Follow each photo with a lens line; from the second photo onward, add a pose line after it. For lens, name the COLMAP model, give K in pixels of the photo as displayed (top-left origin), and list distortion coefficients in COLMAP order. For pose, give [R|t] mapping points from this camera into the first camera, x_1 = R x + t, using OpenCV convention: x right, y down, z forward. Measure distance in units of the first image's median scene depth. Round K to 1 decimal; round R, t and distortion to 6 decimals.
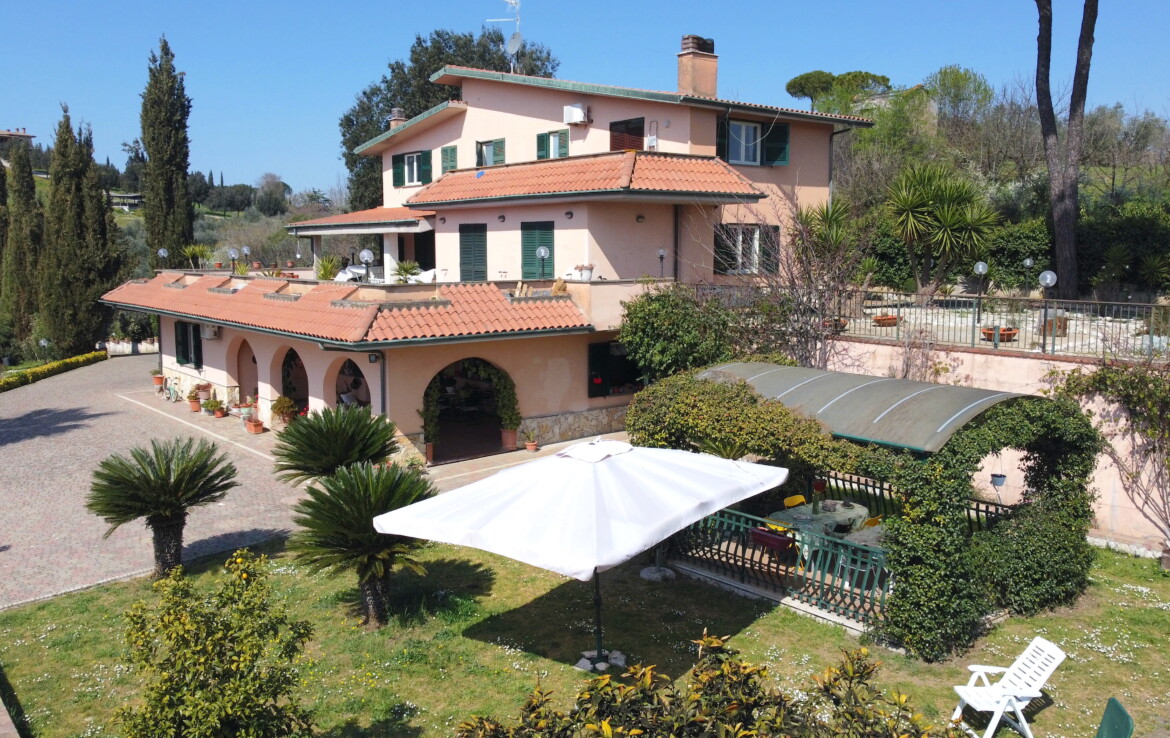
lens RADIAL K [[989.5, 0, 582.2], [0, 989.5, 365.9], [0, 0, 1]] dist [-0.004611, 0.001522]
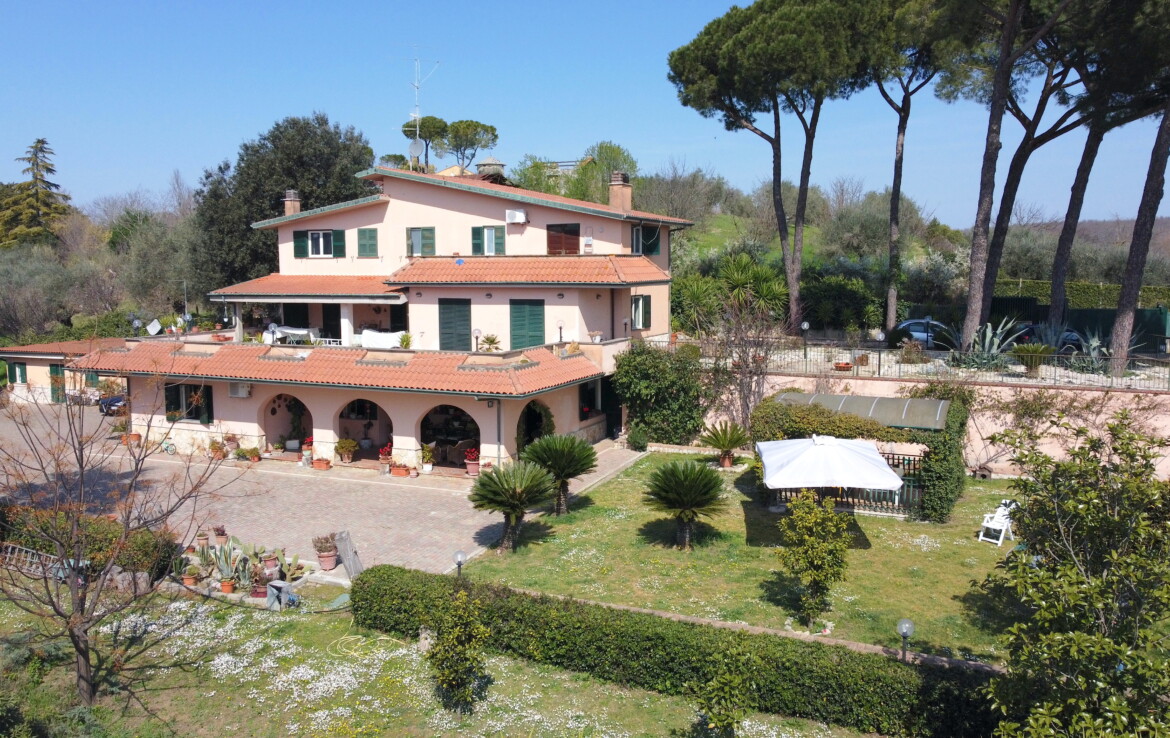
lens RADIAL K [[989.5, 0, 579.2], [0, 989.5, 370.7], [0, 0, 1]] dist [-0.004611, 0.001522]
pose [[0.897975, -0.052269, 0.436932, -0.565426], [0.058011, 0.998316, 0.000204, -0.038669], [-0.436206, 0.025164, 0.899495, -0.275534]]
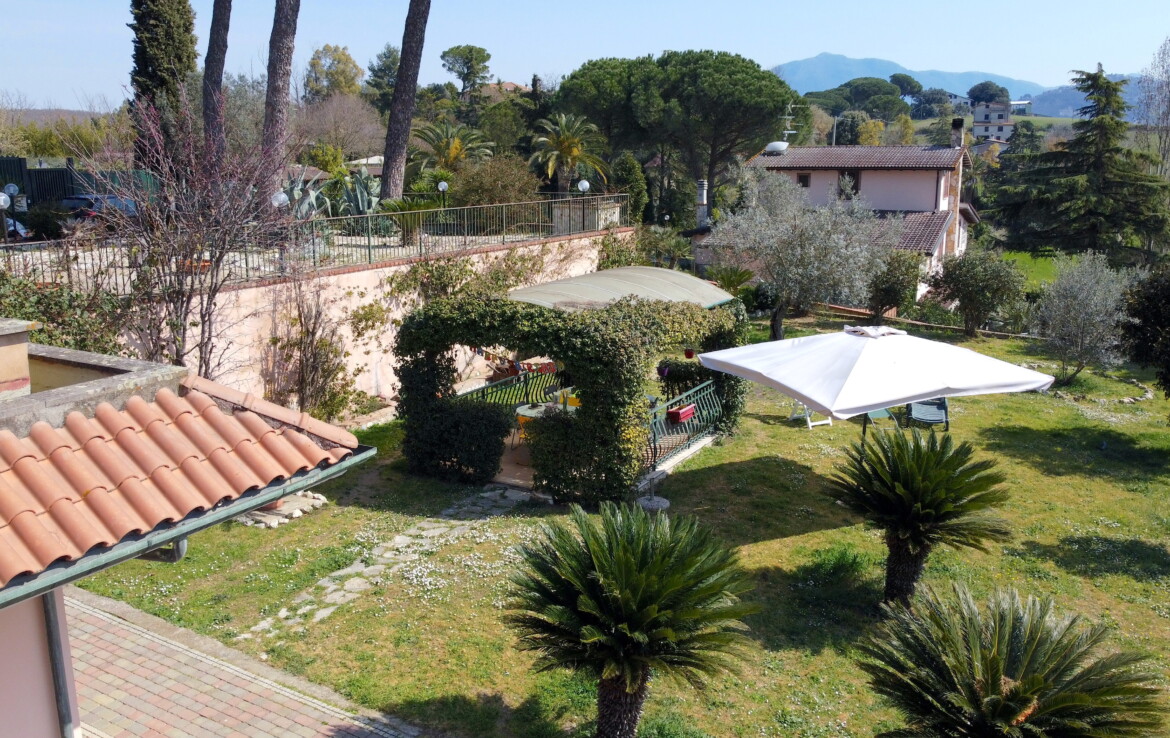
lens RADIAL K [[989.5, 0, 581.9], [0, 989.5, 367.9], [0, 0, 1]] dist [-0.004611, 0.001522]
pose [[-0.360494, -0.197060, 0.911708, -0.415578], [0.119791, 0.959554, 0.254767, -0.097294], [-0.925037, 0.201056, -0.322308, 0.724233]]
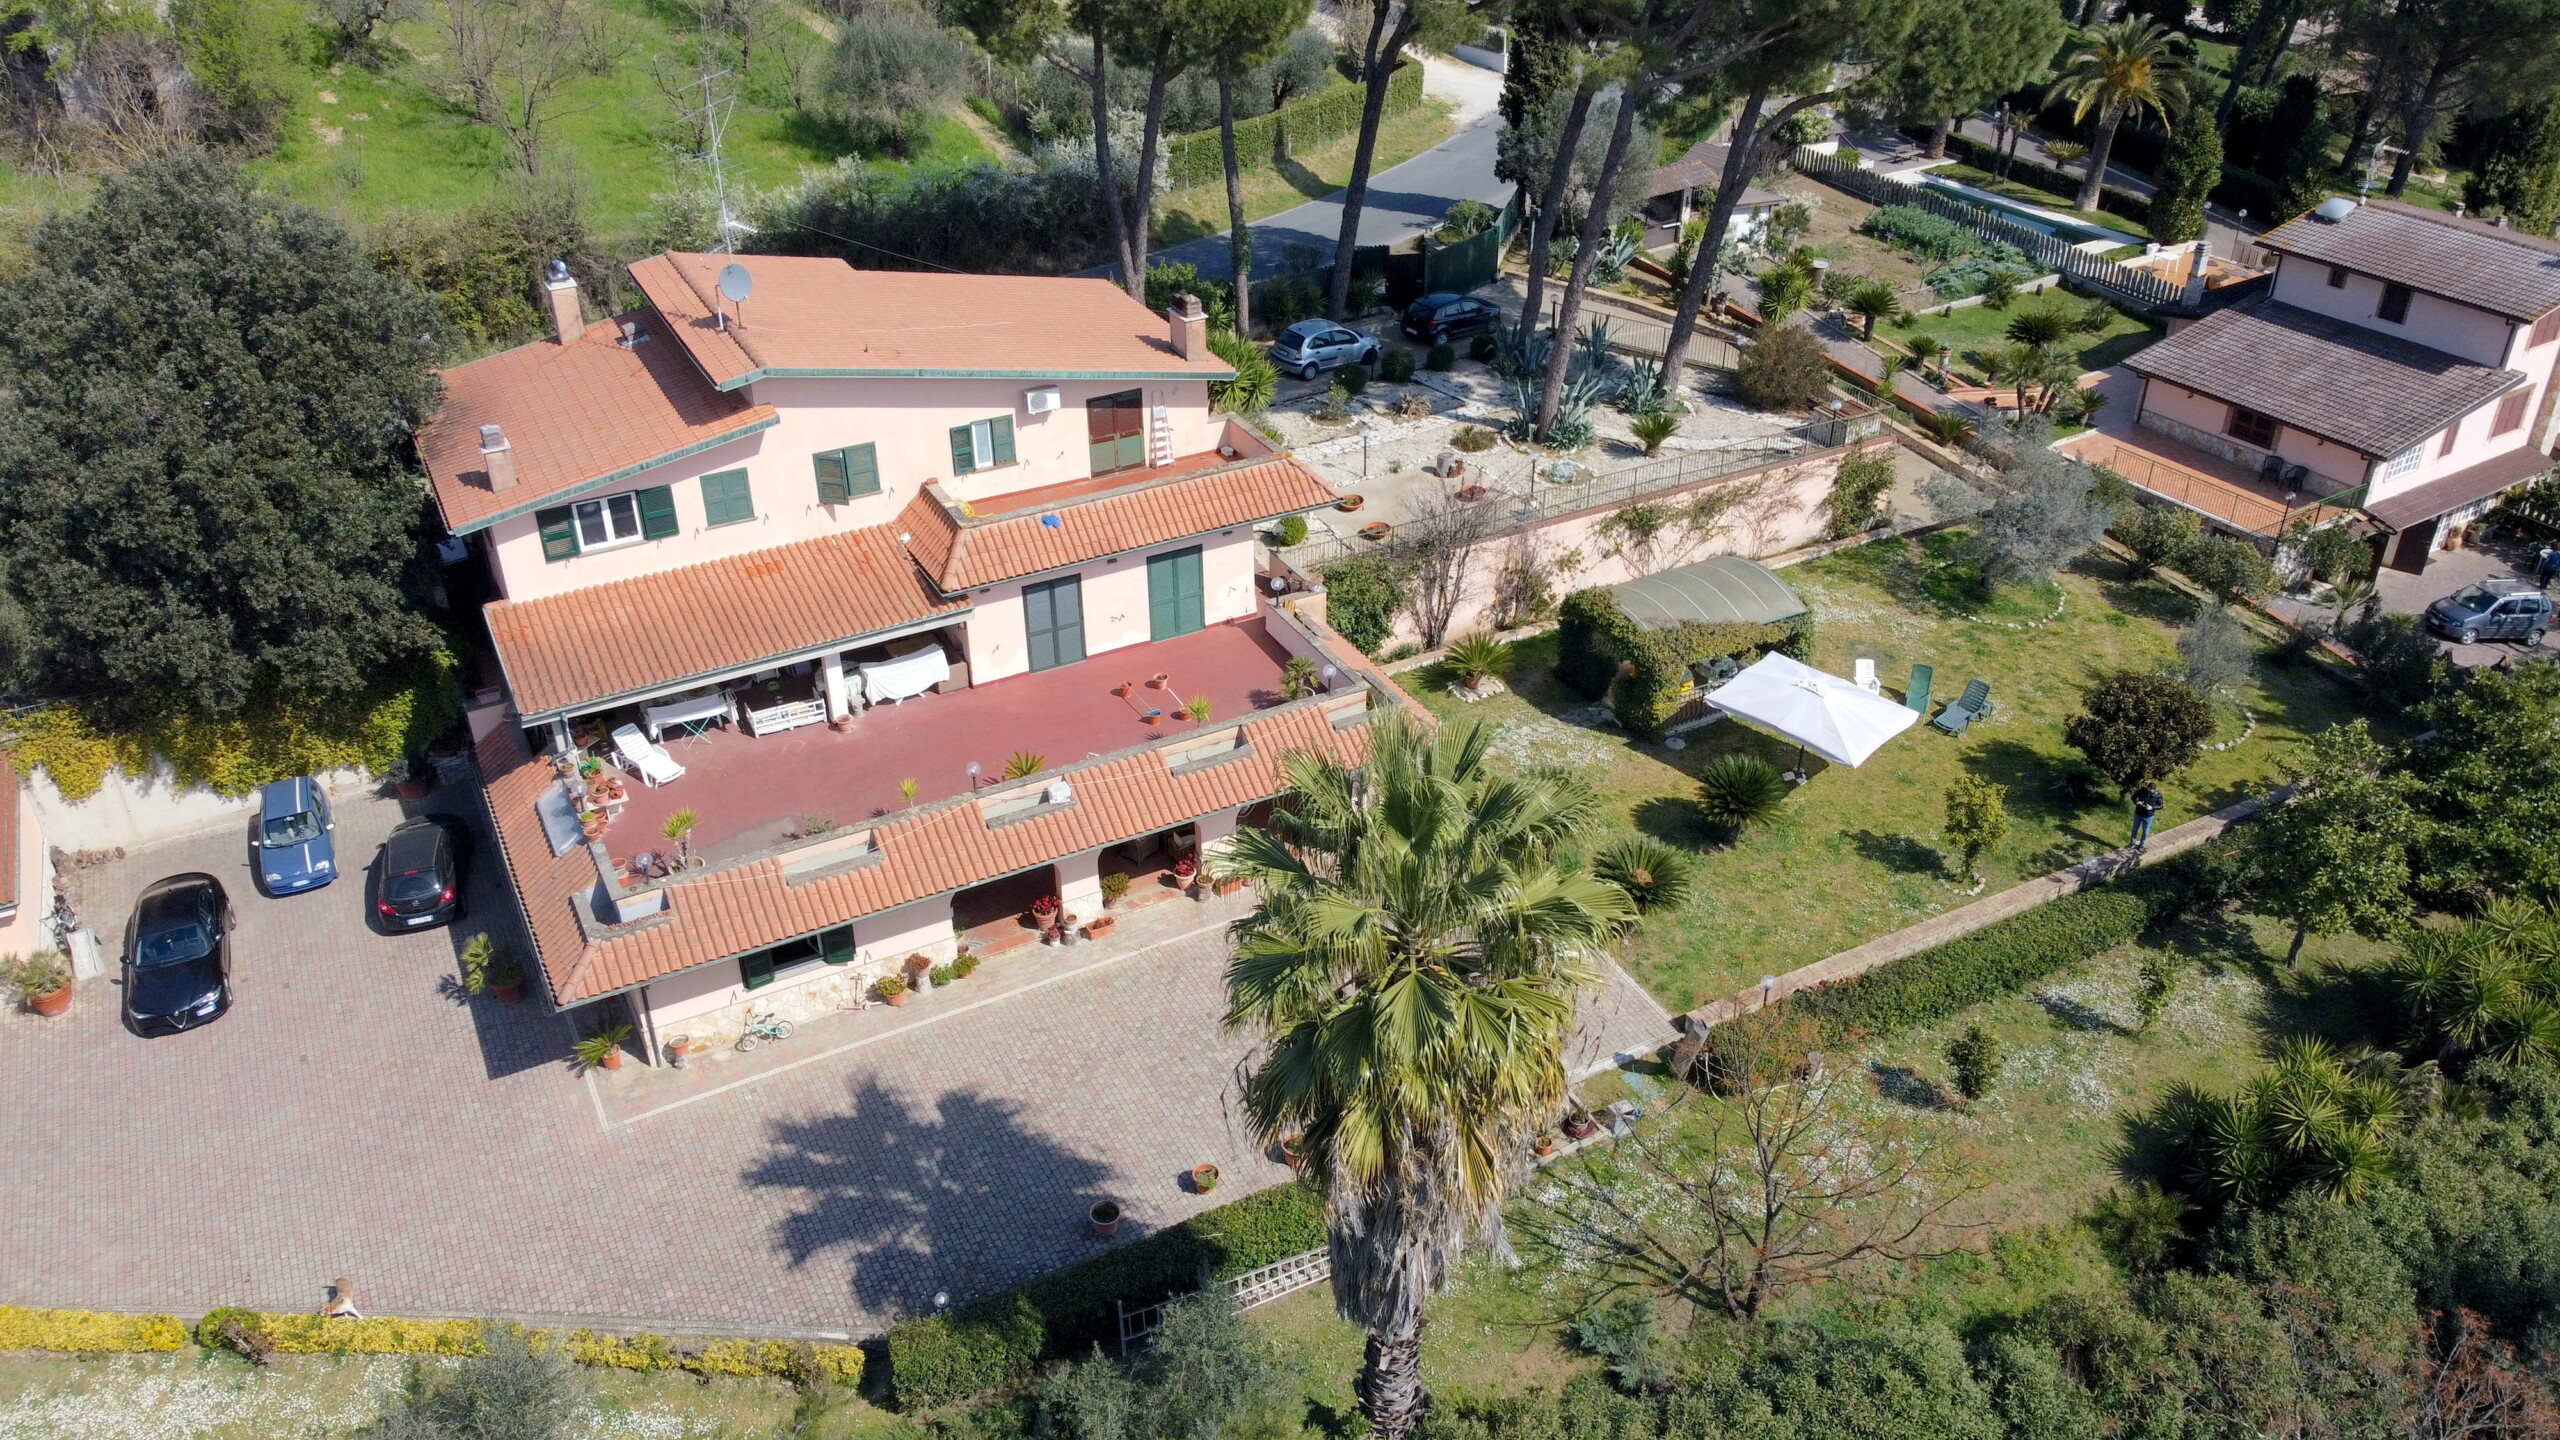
lens RADIAL K [[1934.5, 0, 1265.3], [0, 1934.5, 715.9], [0, 0, 1]] dist [-0.005399, 0.002042]
pose [[0.199994, -0.509078, 0.837163, -1.495828], [0.132151, 0.860633, 0.491780, -0.825079], [-0.970844, 0.012279, 0.239396, 0.473235]]
